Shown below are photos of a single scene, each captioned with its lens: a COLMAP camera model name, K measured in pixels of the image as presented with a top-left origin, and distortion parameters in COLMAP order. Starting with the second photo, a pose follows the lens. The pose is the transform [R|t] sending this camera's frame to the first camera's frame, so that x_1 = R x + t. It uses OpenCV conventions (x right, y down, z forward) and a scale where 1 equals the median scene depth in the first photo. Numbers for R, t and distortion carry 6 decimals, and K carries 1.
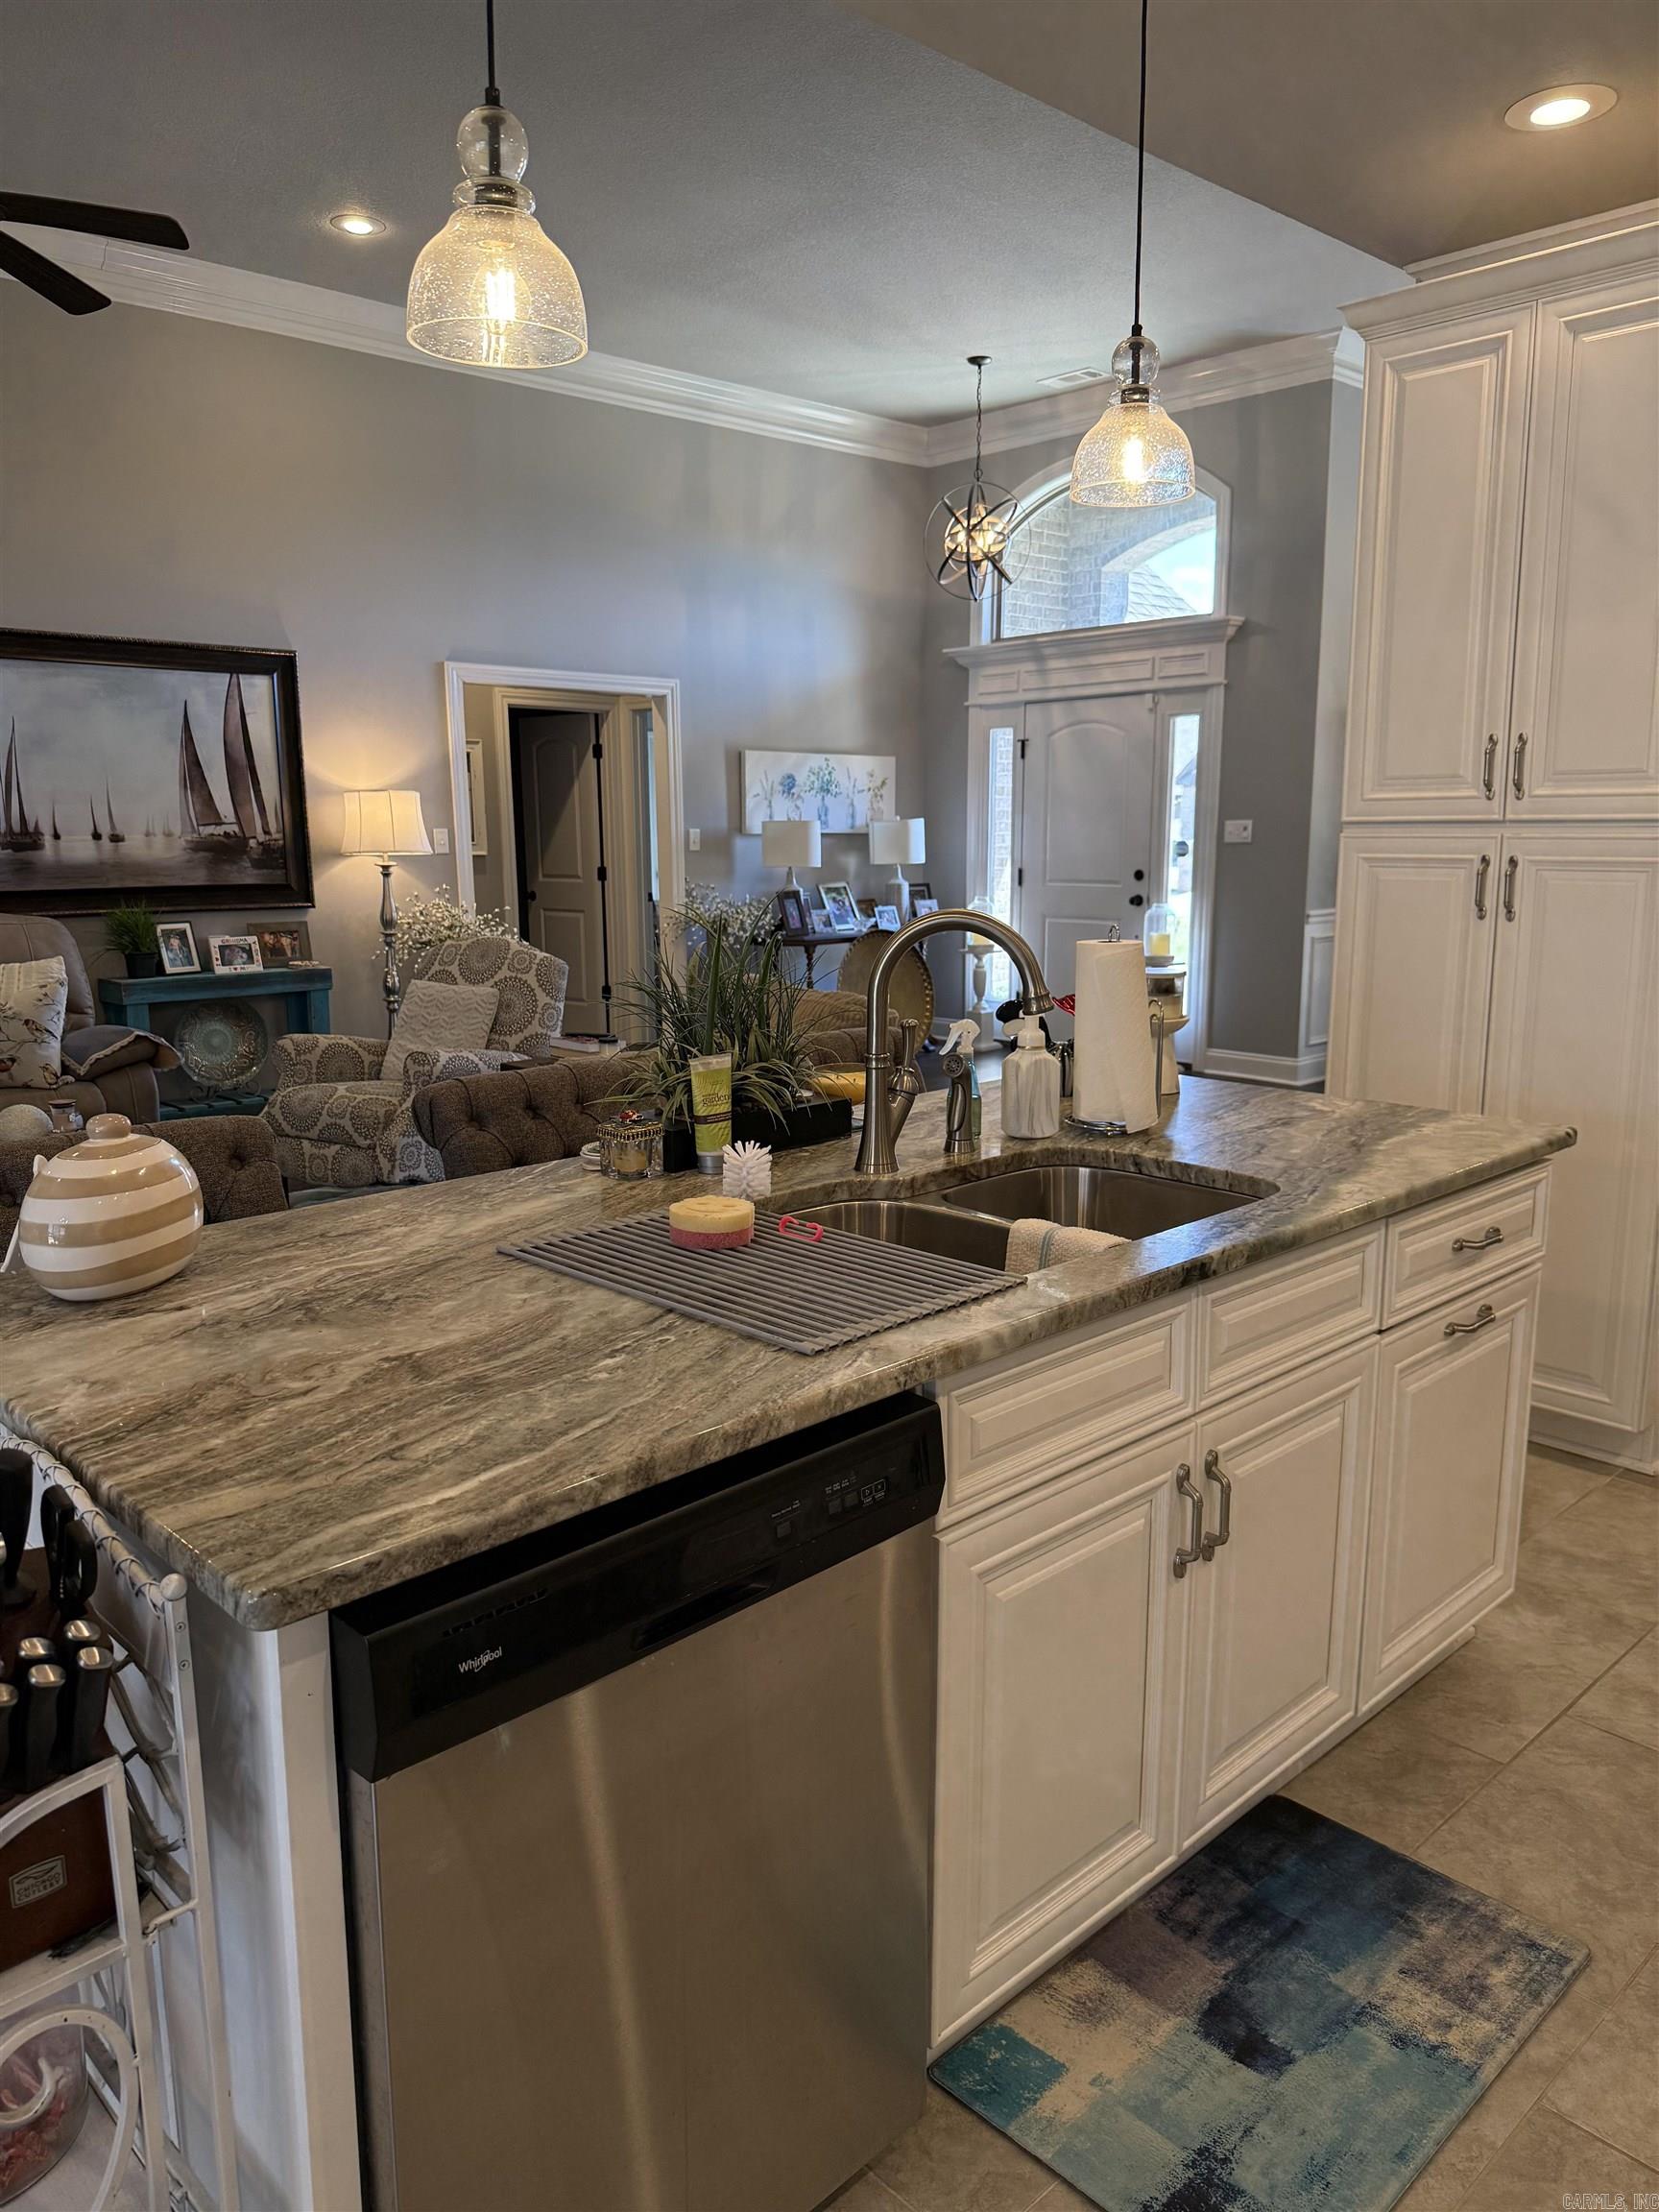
lens RADIAL K [[1560.7, 0, 843.6], [0, 1560.7, 1092.8], [0, 0, 1]] dist [0.059673, -0.076309]
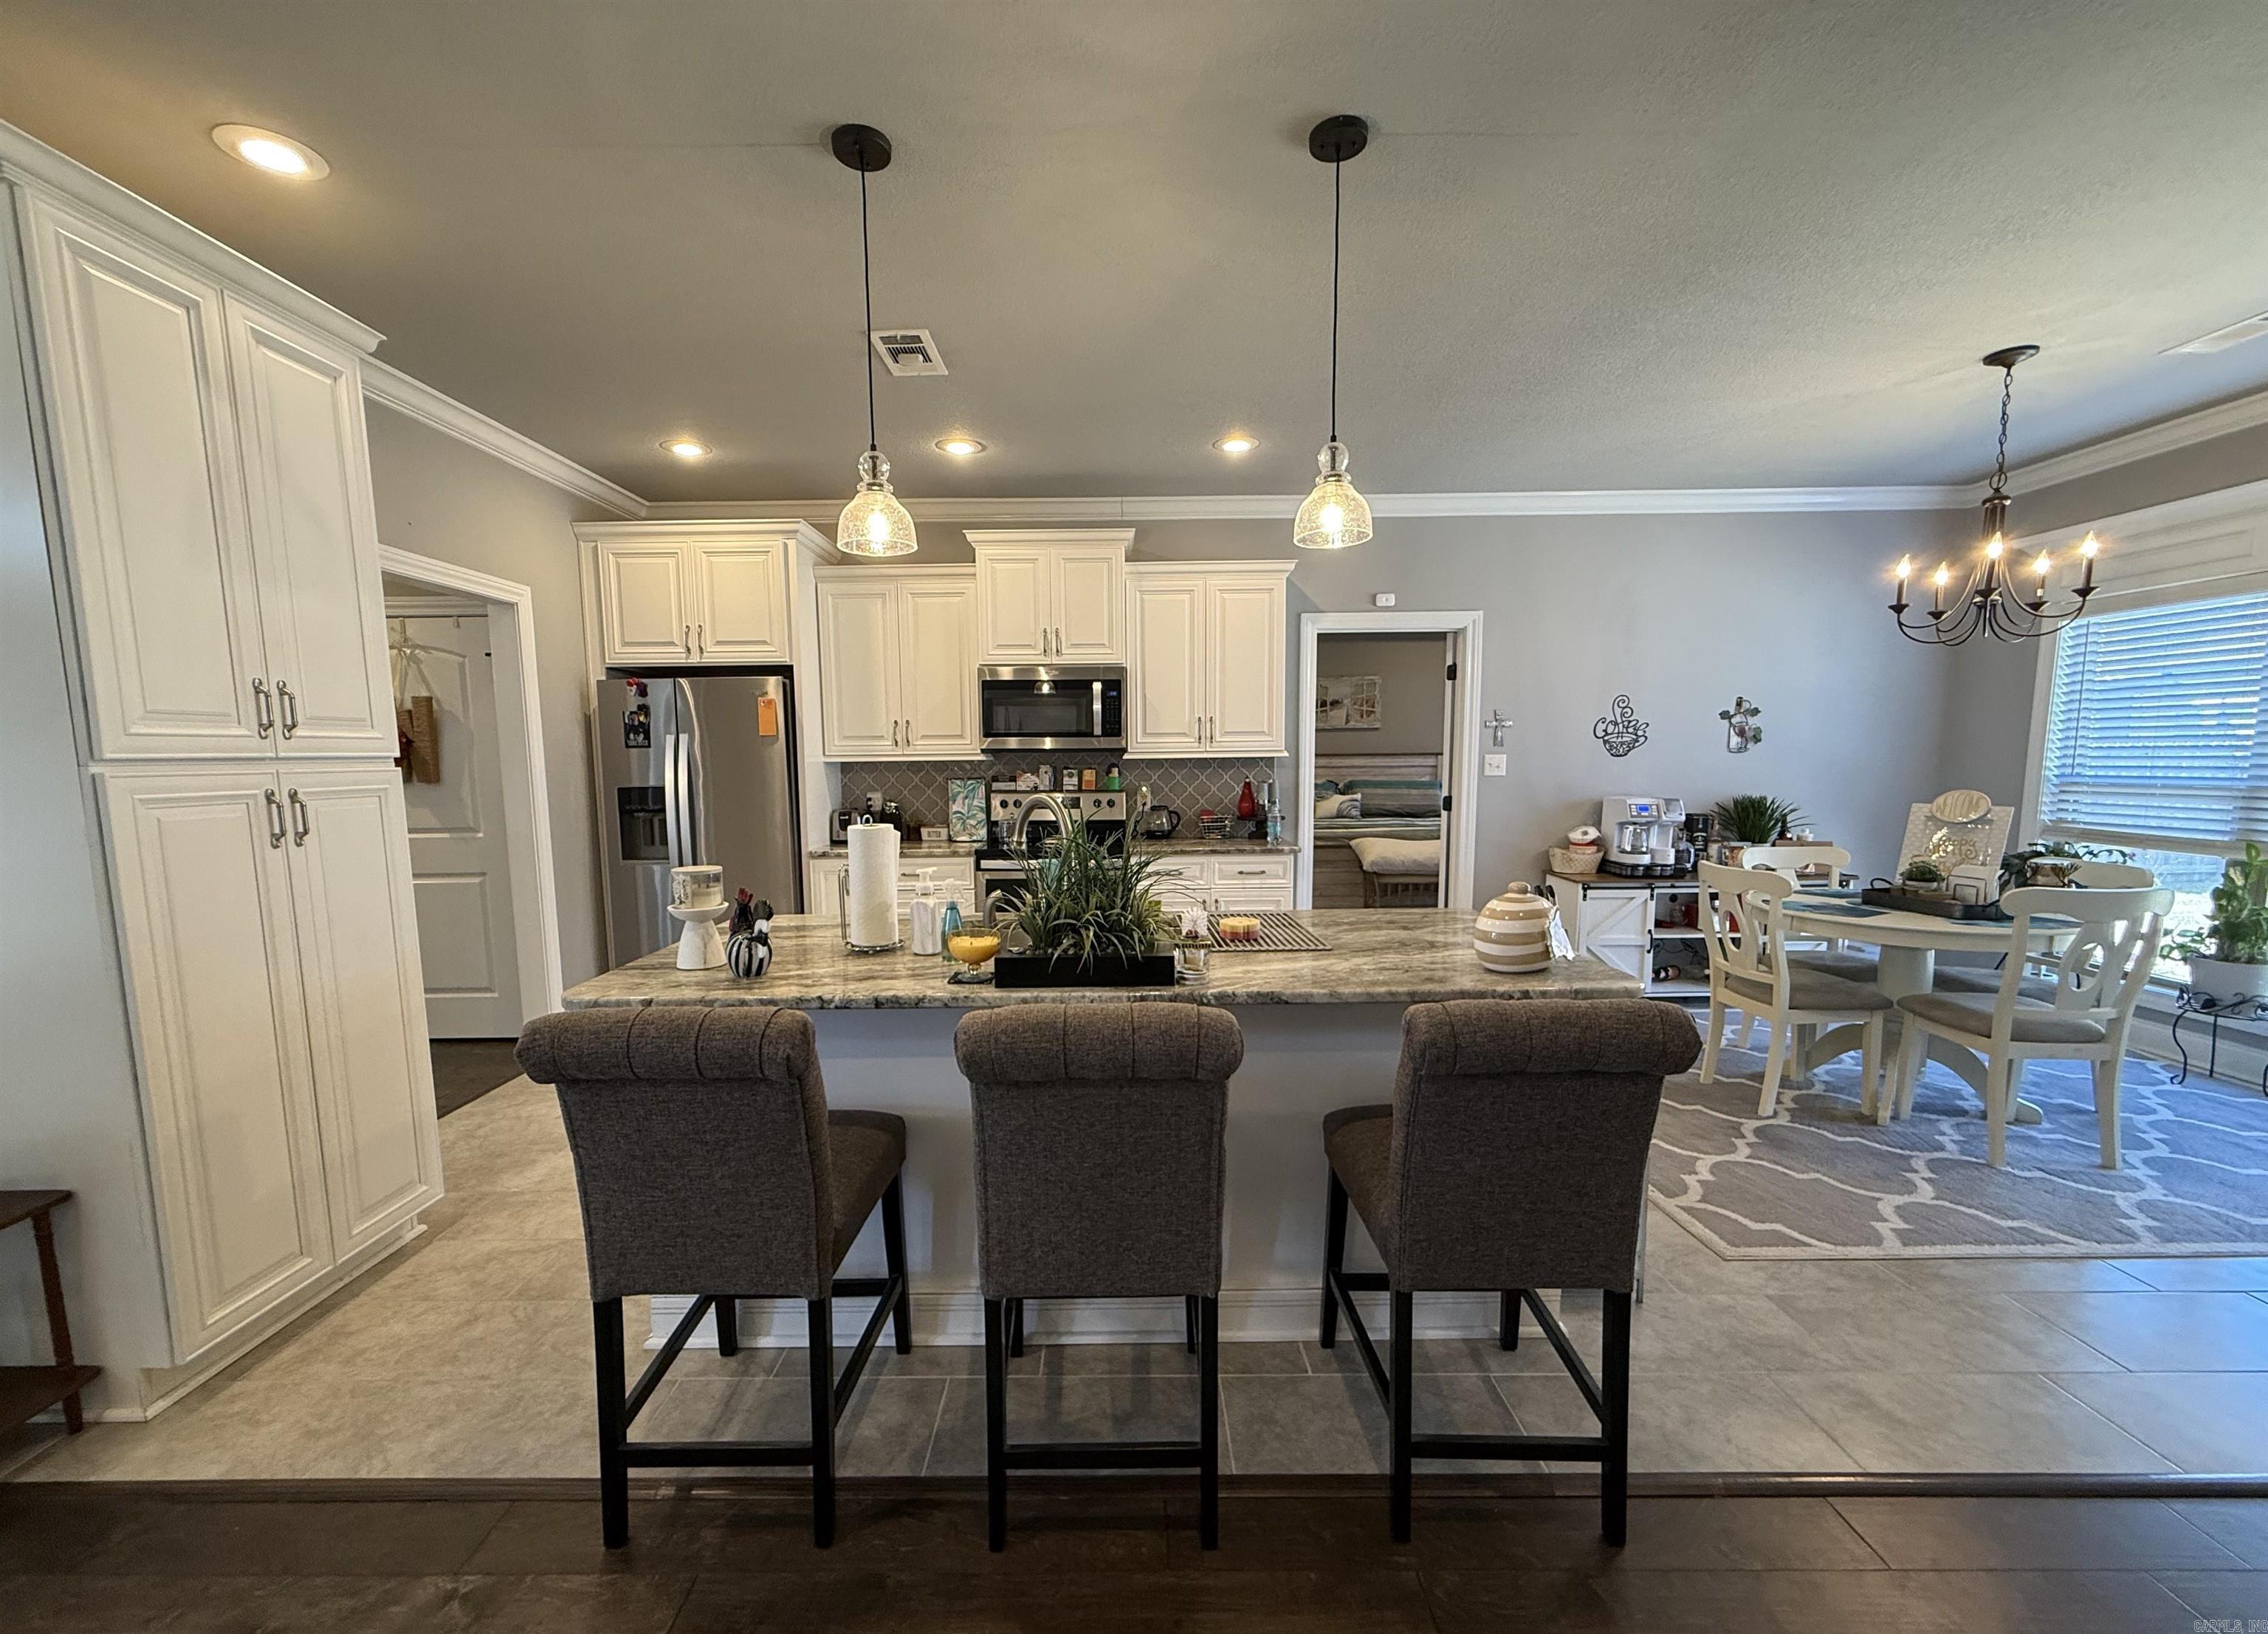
lens RADIAL K [[926.5, 0, 1111.1], [0, 926.5, 860.4], [0, 0, 1]] dist [0.005989, -0.001586]
pose [[-0.711224, -0.064159, 0.700032, -0.223655], [0.136329, 0.964331, 0.226891, -0.084896], [-0.689620, 0.256804, -0.677109, 0.521405]]
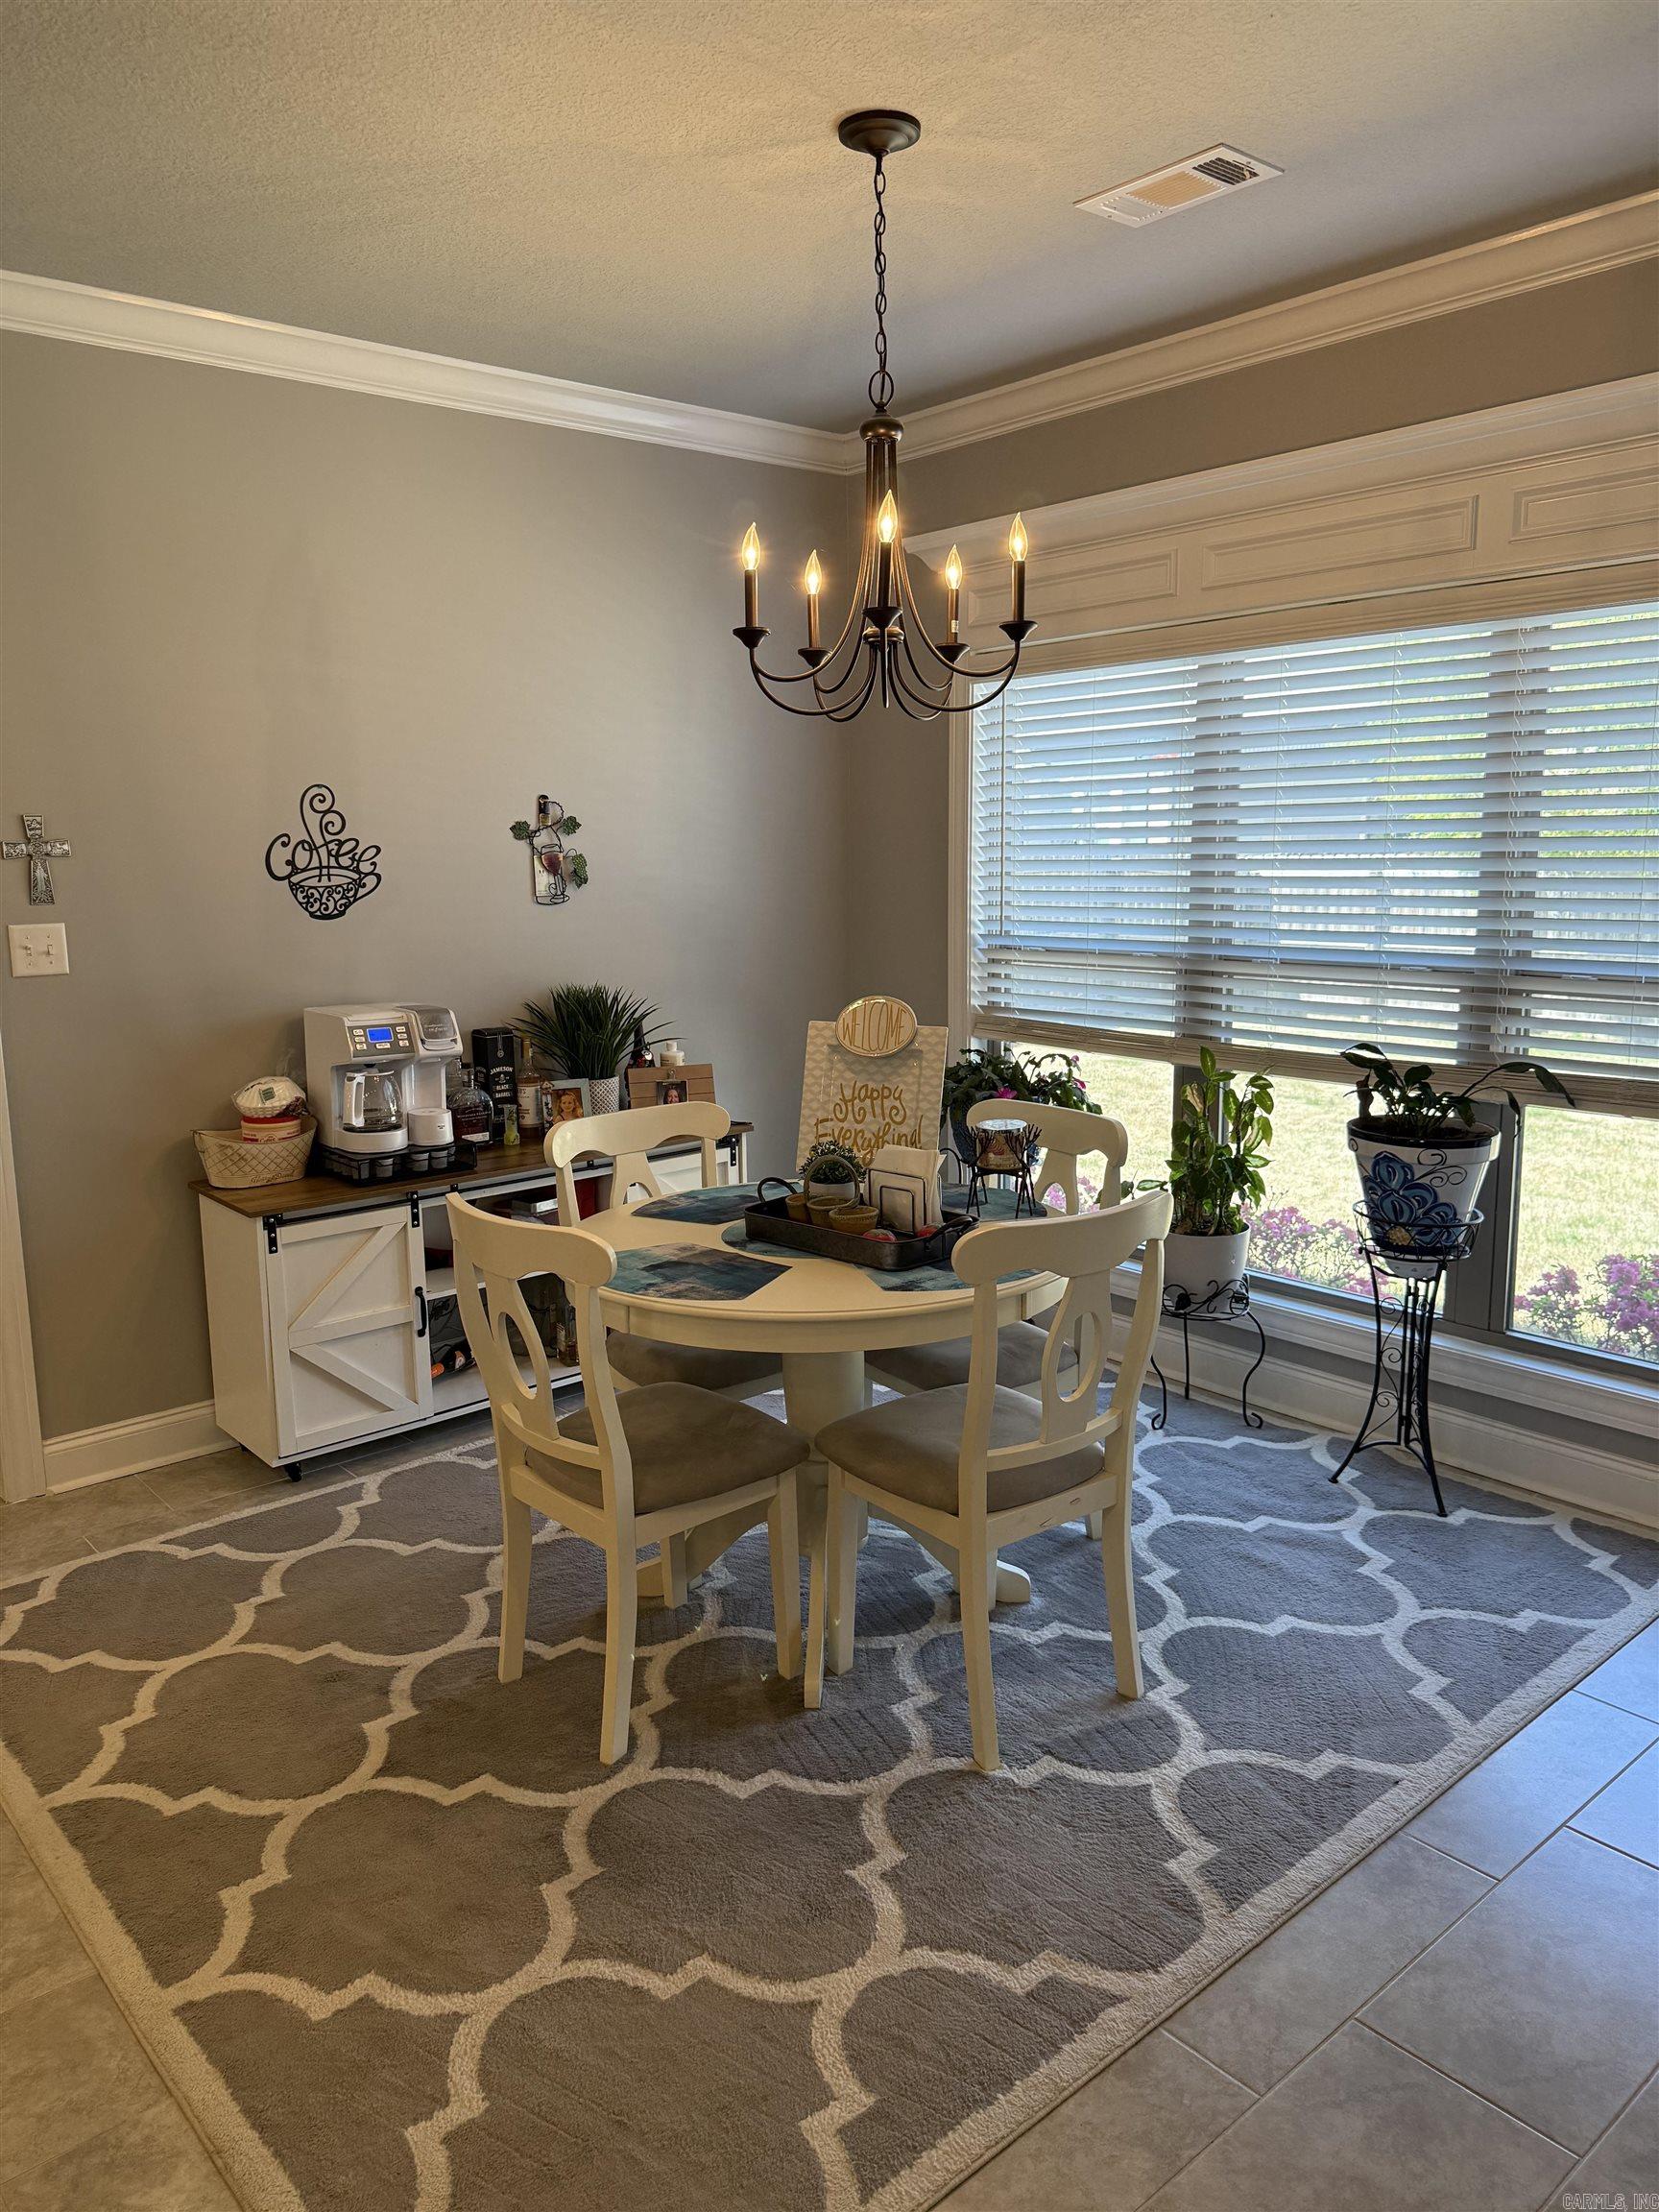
lens RADIAL K [[1560.7, 0, 842.0], [0, 1560.7, 1115.1], [0, 0, 1]] dist [0.059673, -0.076309]
pose [[-0.998049, 0.012016, 0.061275, -0.213171], [0.032167, 0.940020, 0.339600, -0.064553], [-0.053519, 0.340909, -0.938572, 0.276035]]
